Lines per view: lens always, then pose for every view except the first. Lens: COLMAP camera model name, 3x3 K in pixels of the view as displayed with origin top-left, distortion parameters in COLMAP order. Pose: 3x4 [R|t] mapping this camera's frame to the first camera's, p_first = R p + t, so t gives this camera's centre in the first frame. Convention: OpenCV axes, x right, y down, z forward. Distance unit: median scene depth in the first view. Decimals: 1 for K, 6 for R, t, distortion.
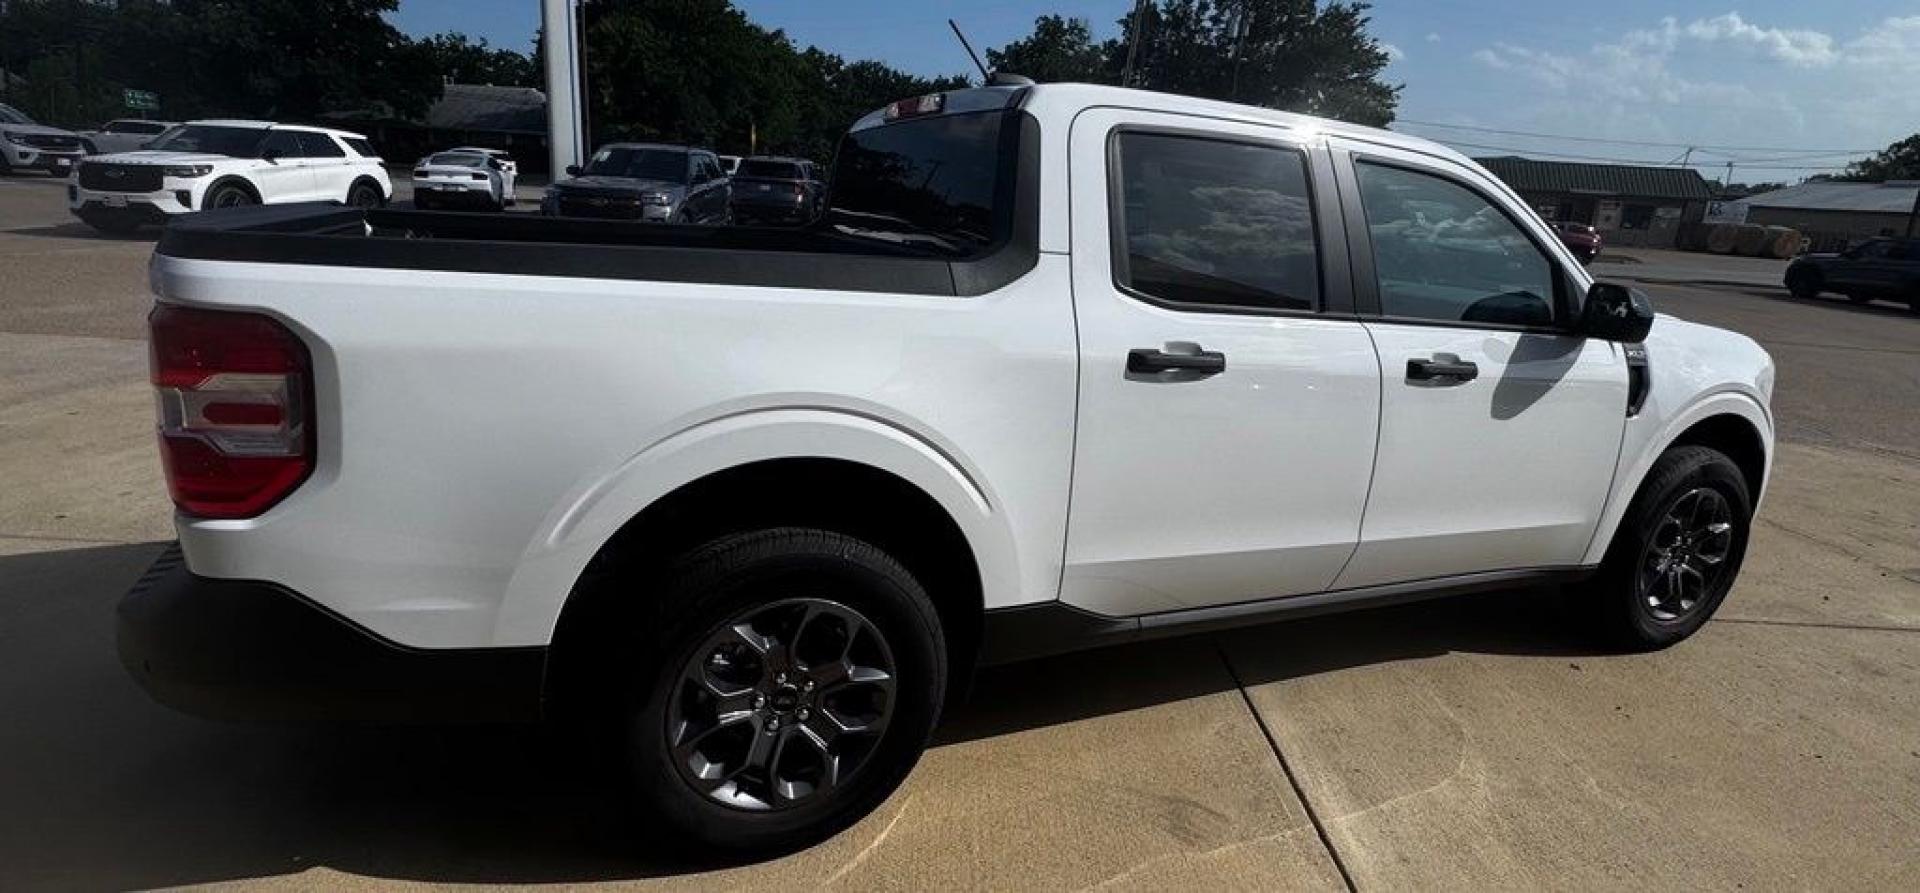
lens RADIAL K [[1060.8, 0, 959.6], [0, 1060.8, 433.4], [0, 0, 1]] dist [-0.002468, -0.002313]
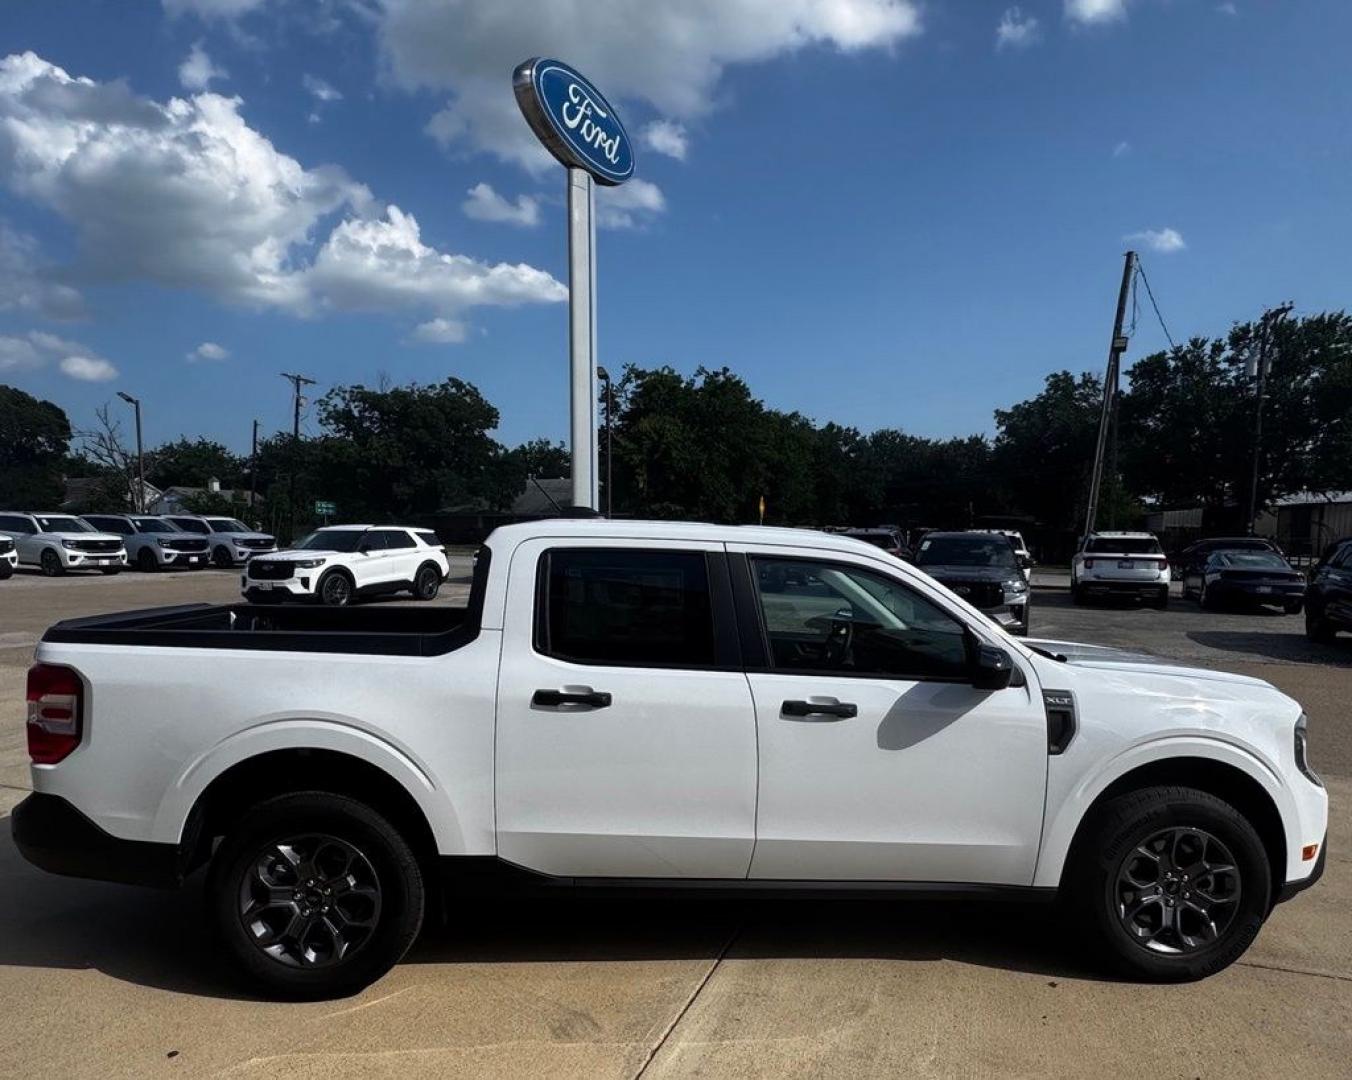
lens RADIAL K [[1119.5, 0, 676.3], [0, 1119.5, 541.8], [0, 0, 1]] dist [0.000145, 0.006349]
pose [[0.913177, -0.044373, -0.405140, 0.305708], [-0.045588, 0.976696, -0.209729, 0.013156], [0.405005, 0.209989, 0.889874, -0.127661]]
